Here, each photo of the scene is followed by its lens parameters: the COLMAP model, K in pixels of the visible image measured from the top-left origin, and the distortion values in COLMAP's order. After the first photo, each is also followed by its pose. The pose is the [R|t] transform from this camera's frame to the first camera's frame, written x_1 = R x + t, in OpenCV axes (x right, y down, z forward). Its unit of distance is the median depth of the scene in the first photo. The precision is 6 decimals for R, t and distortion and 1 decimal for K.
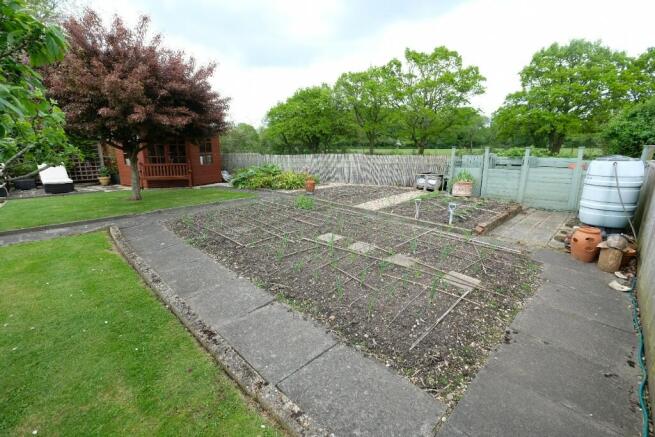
lens RADIAL K [[286.5, 0, 326.9], [0, 286.5, 220.7], [0, 0, 1]] dist [-0.008648, 0.003366]
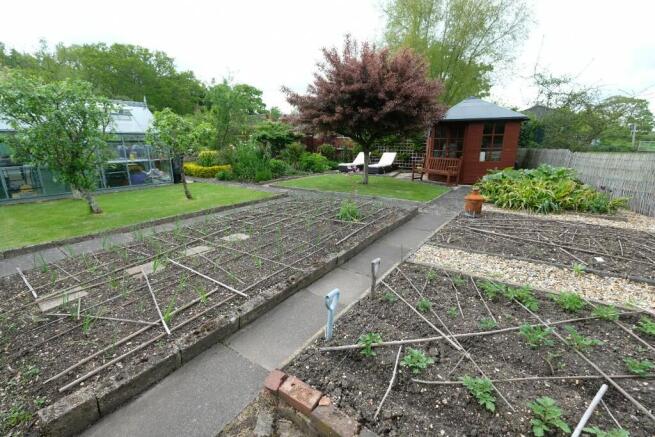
lens RADIAL K [[286.5, 0, 326.8], [0, 286.5, 217.0], [0, 0, 1]] dist [-0.008648, 0.003366]
pose [[0.147012, 0.254262, -0.955897, 0.372678], [-0.242871, 0.946091, 0.214302, -0.112729], [0.958854, 0.200654, 0.200840, 0.425247]]
